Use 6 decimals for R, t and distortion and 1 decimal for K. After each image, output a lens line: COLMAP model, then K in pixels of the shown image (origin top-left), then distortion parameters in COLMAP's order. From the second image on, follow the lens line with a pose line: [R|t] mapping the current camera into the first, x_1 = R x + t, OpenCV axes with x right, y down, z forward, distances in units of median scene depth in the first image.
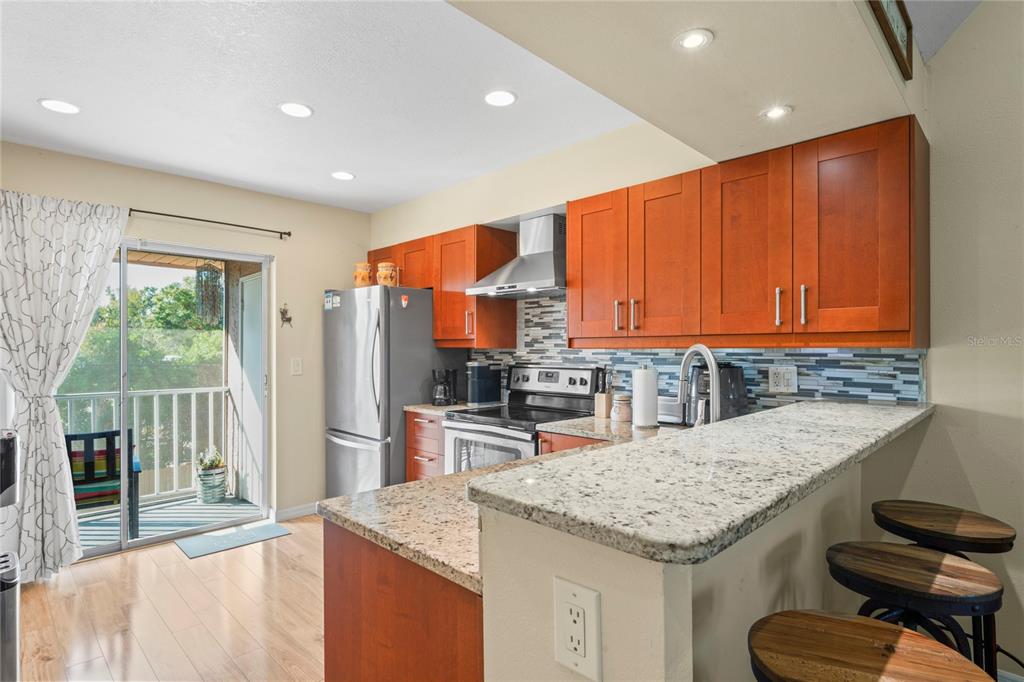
lens RADIAL K [[529.8, 0, 507.0], [0, 529.8, 354.6], [0, 0, 1]] dist [-0.001132, -0.000097]
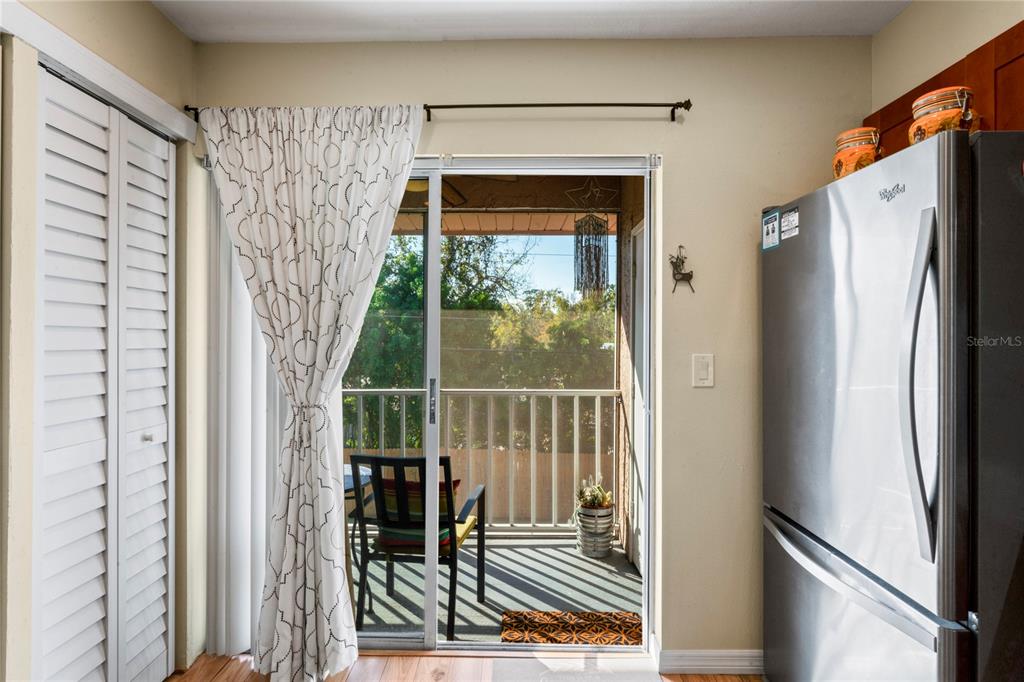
lens RADIAL K [[522.7, 0, 506.2], [0, 522.7, 340.7], [0, 0, 1]] dist [-0.000898, -0.000601]
pose [[0.695953, 0.002109, -0.718084, -0.174992], [-0.006503, 0.999973, -0.003366, -0.001817], [0.718058, 0.007013, 0.695948, 0.532513]]
